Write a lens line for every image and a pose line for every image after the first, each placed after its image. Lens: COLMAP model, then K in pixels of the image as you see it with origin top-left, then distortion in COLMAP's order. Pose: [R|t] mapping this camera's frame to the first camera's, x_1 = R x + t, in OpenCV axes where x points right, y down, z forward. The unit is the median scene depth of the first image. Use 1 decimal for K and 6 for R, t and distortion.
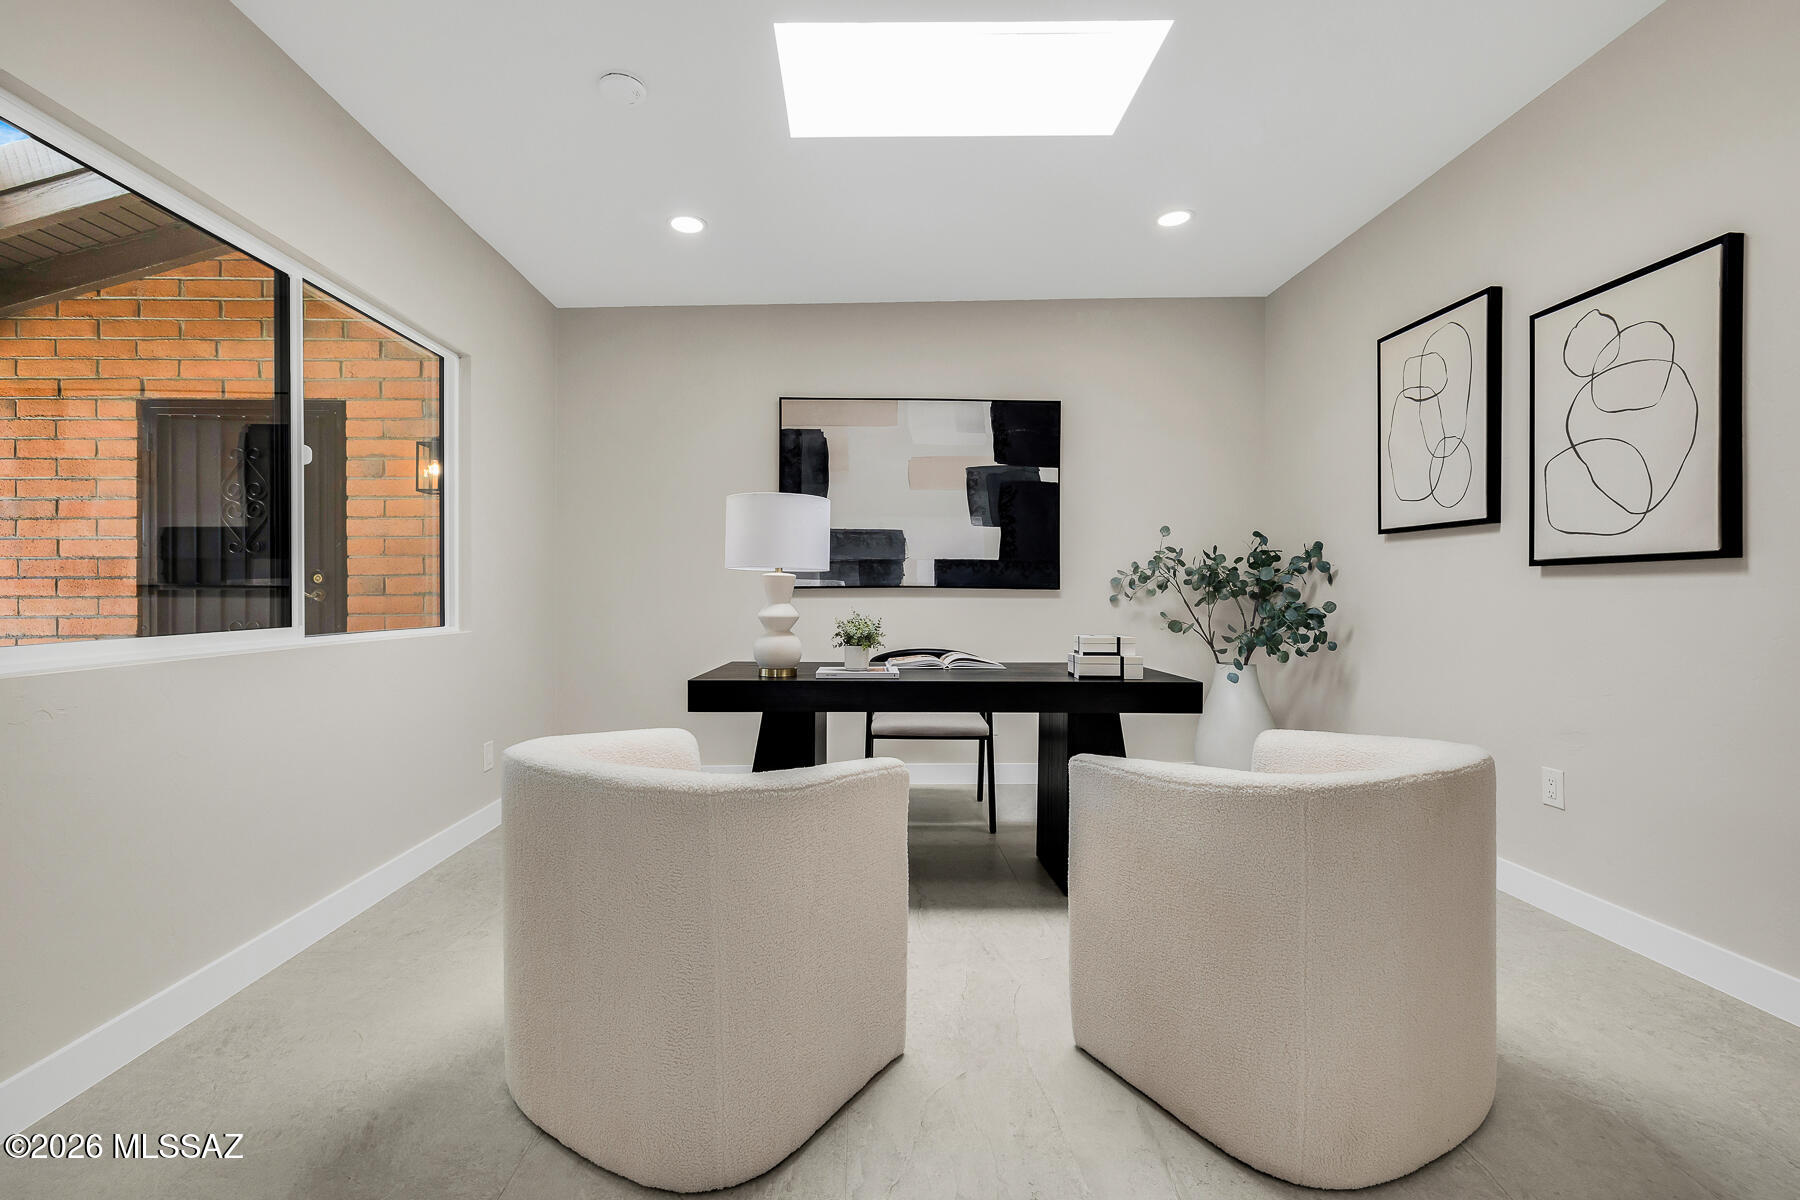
lens RADIAL K [[853.2, 0, 889.3], [0, 853.2, 598.1], [0, 0, 1]] dist [-0.005462, 0.001063]
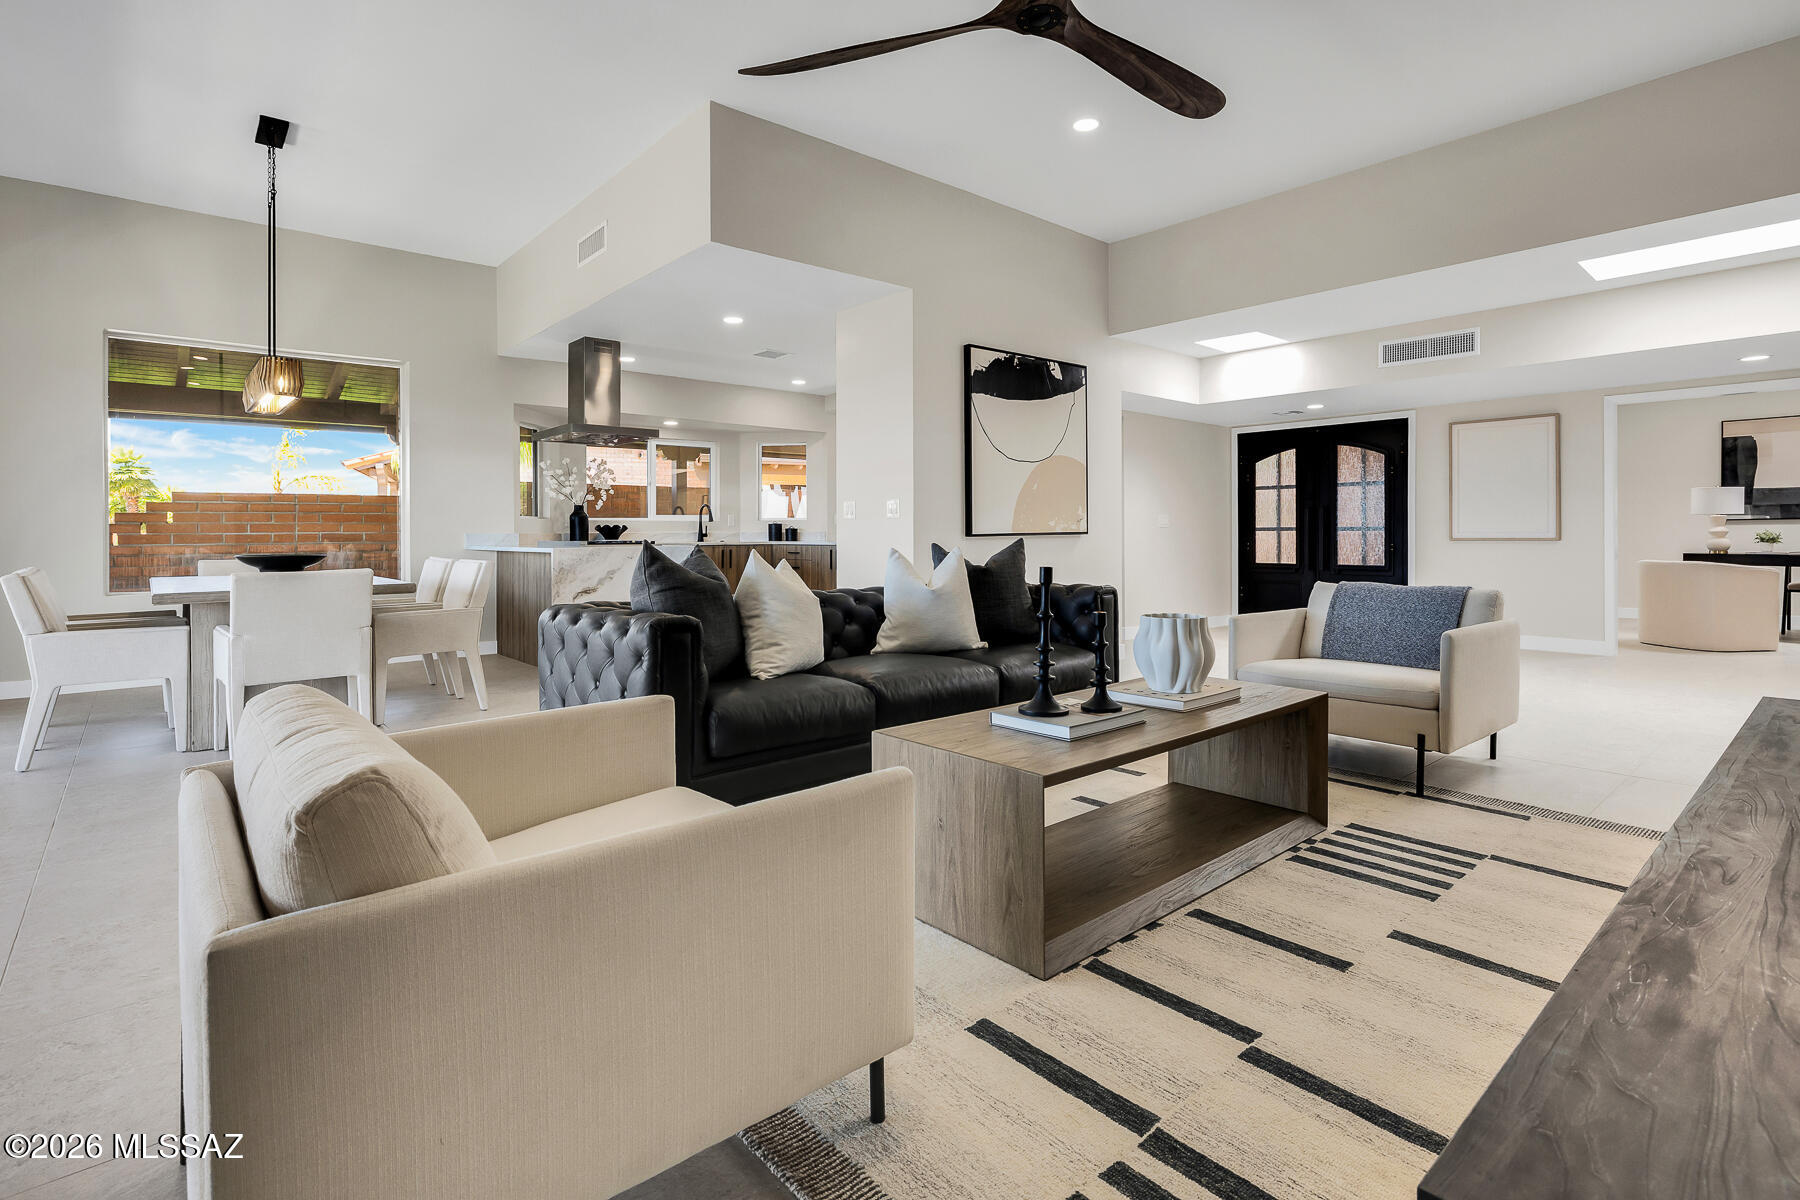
lens RADIAL K [[853.2, 0, 892.3], [0, 853.2, 532.1], [0, 0, 1]] dist [-0.005462, 0.001063]
pose [[0.612232, -0.003187, -0.790672, 0.240852], [0.004402, 0.999990, -0.000622, 0.008139], [0.790666, -0.003100, 0.612240, -1.655977]]
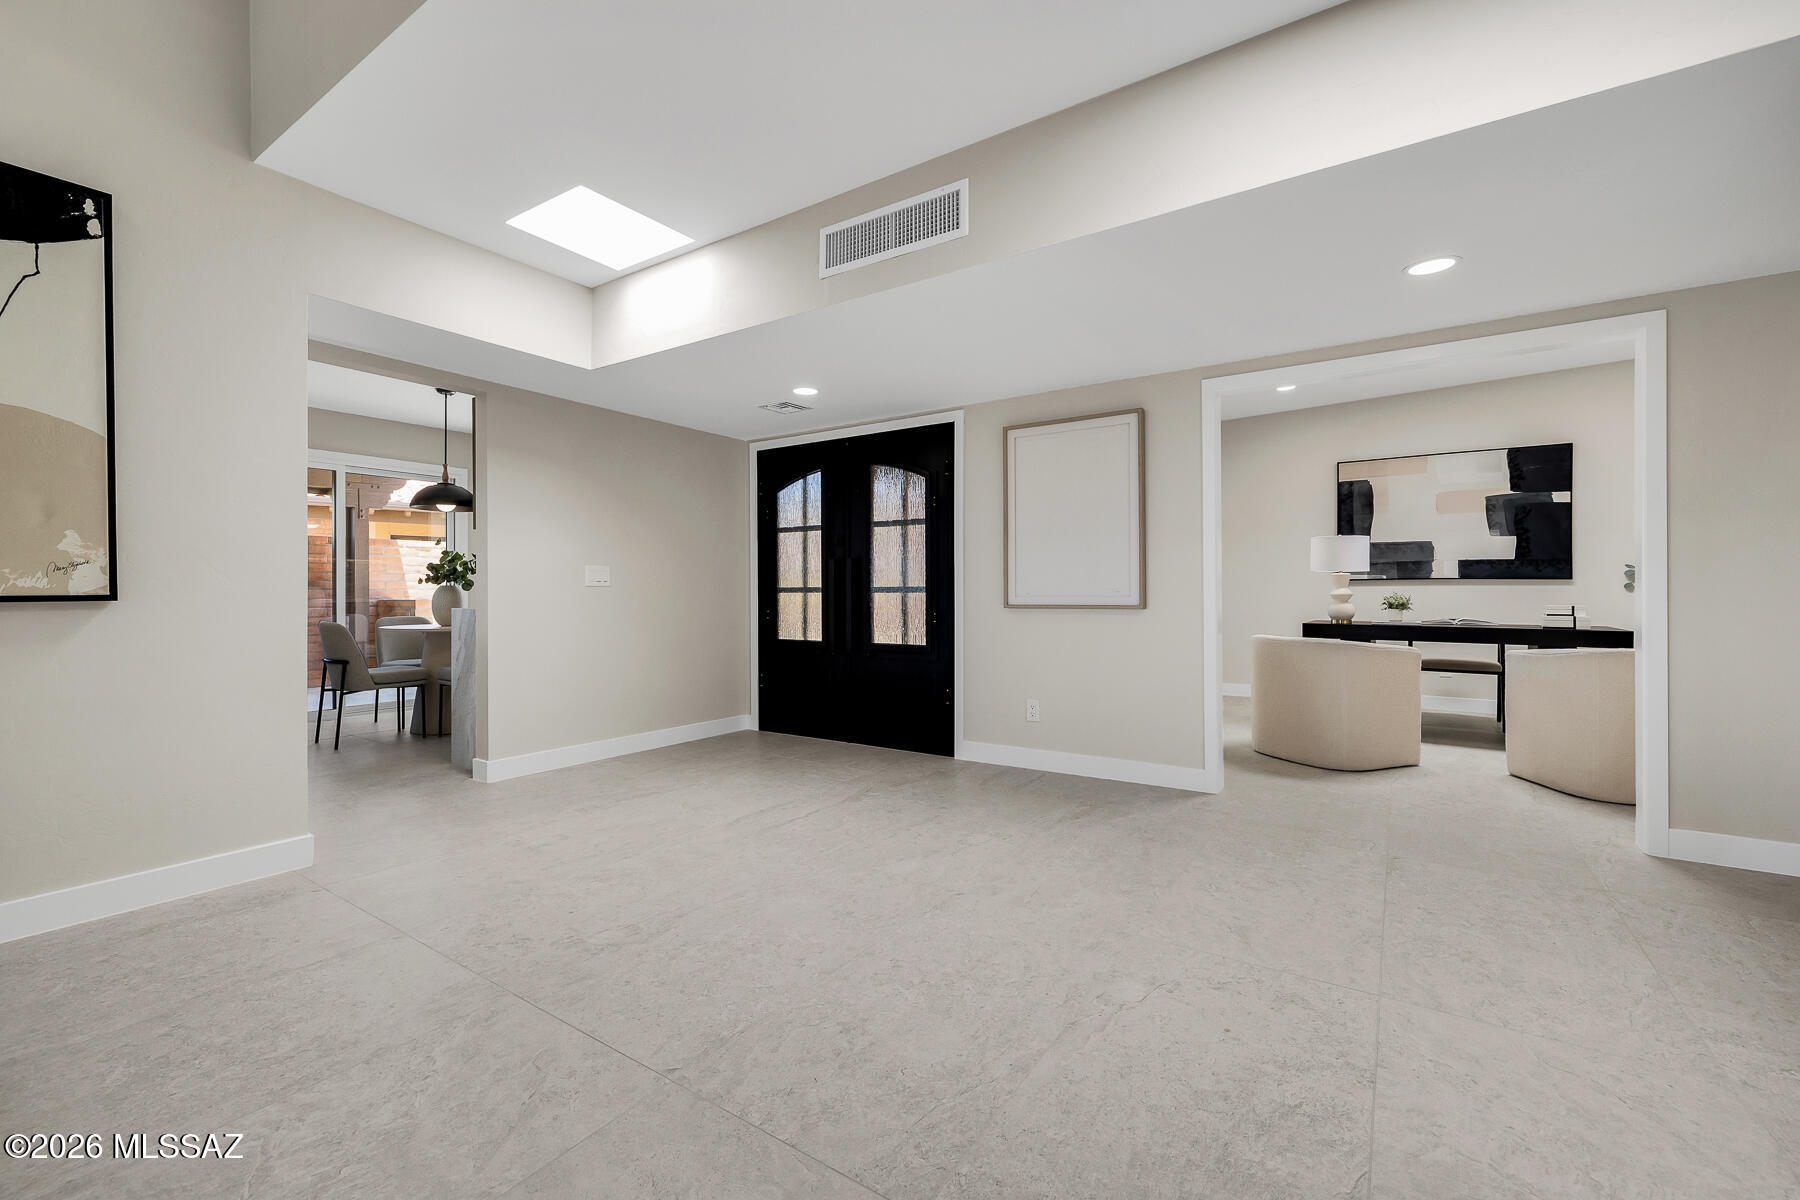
lens RADIAL K [[762.1, 0, 885.1], [0, 762.1, 591.1], [0, 0, 1]] dist [0.003040, 0.000590]
pose [[0.795266, -0.003662, -0.606249, 0.065179], [0.002950, 0.999993, -0.002170, 0.008790], [0.606253, -0.000063, 0.795272, -0.666068]]
